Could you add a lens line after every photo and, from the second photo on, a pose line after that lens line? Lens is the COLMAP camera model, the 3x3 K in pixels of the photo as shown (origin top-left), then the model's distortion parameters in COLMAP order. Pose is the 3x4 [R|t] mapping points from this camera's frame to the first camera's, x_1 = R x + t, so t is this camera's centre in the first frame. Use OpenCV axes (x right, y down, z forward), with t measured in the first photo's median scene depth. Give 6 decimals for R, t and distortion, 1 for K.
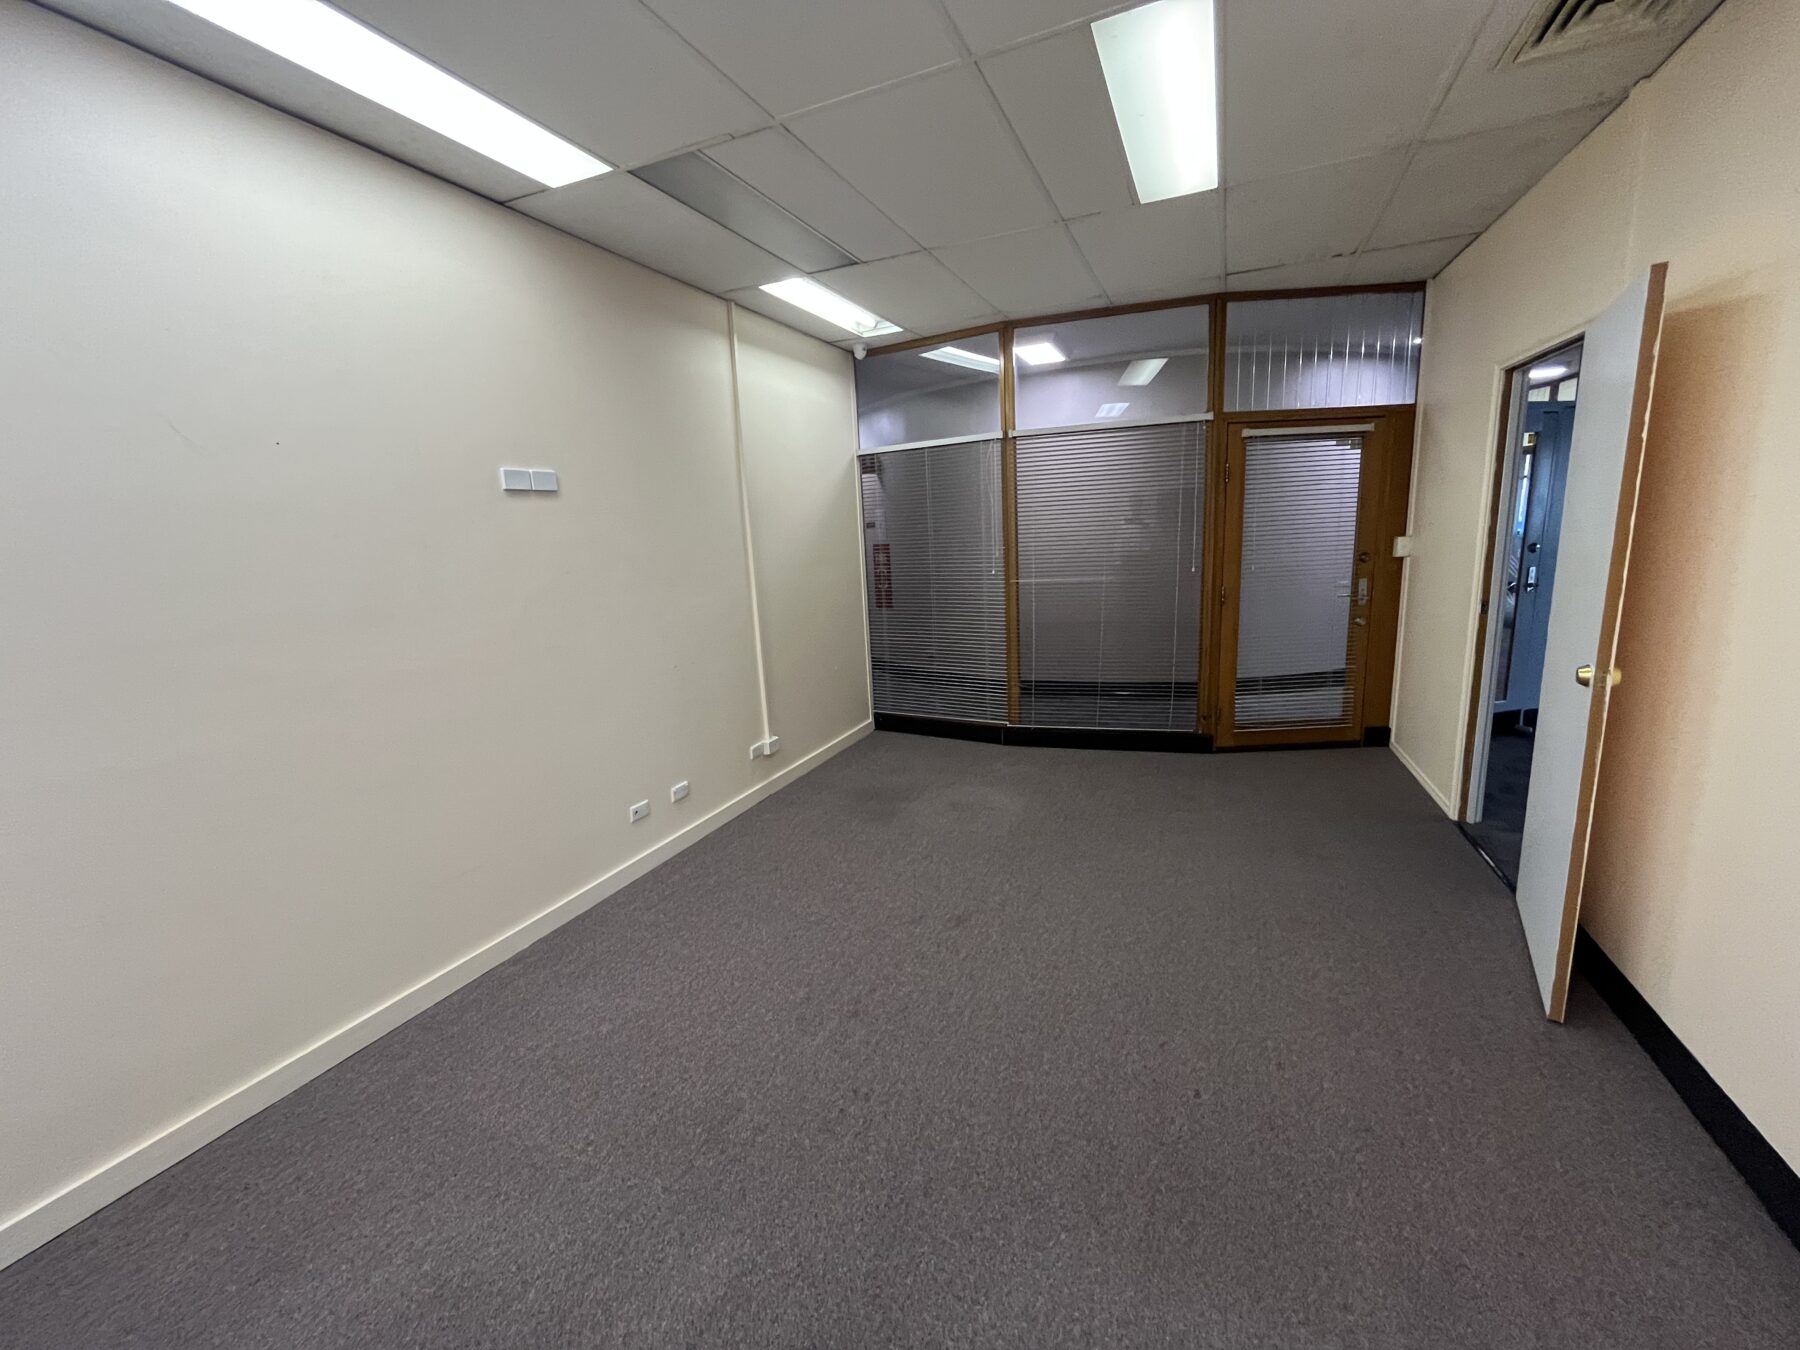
lens RADIAL K [[728.7, 0, 897.0], [0, 728.7, 672.0], [0, 0, 1]] dist [-0.000437, -0.000244]
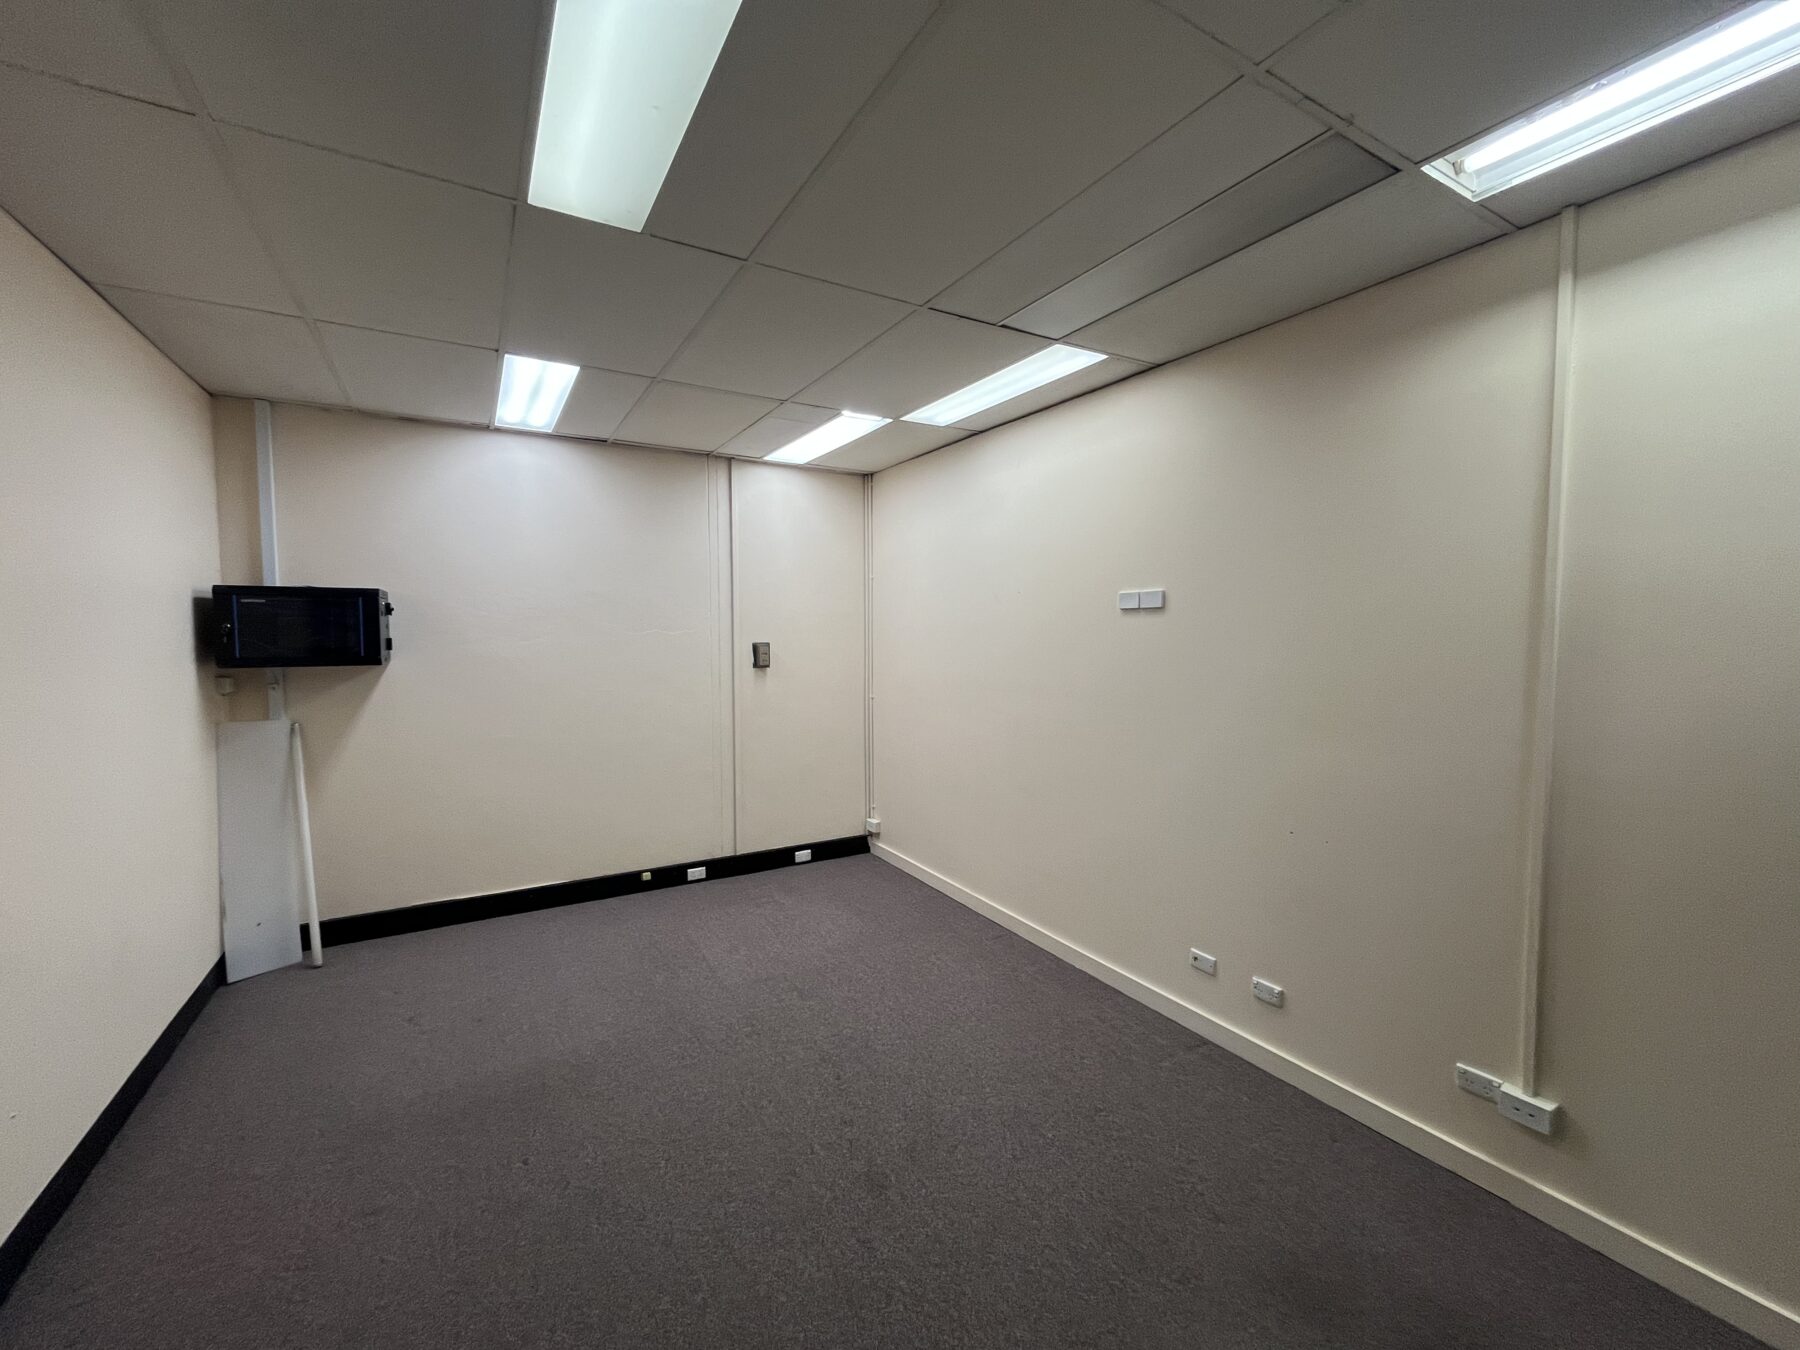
lens RADIAL K [[728.7, 0, 897.0], [0, 728.7, 672.0], [0, 0, 1]] dist [-0.000437, -0.000244]
pose [[-0.581603, 0.077451, -0.809777, 0.623503], [-0.136525, 0.972044, 0.191028, -0.304124], [0.801934, 0.221657, -0.554770, 1.292189]]
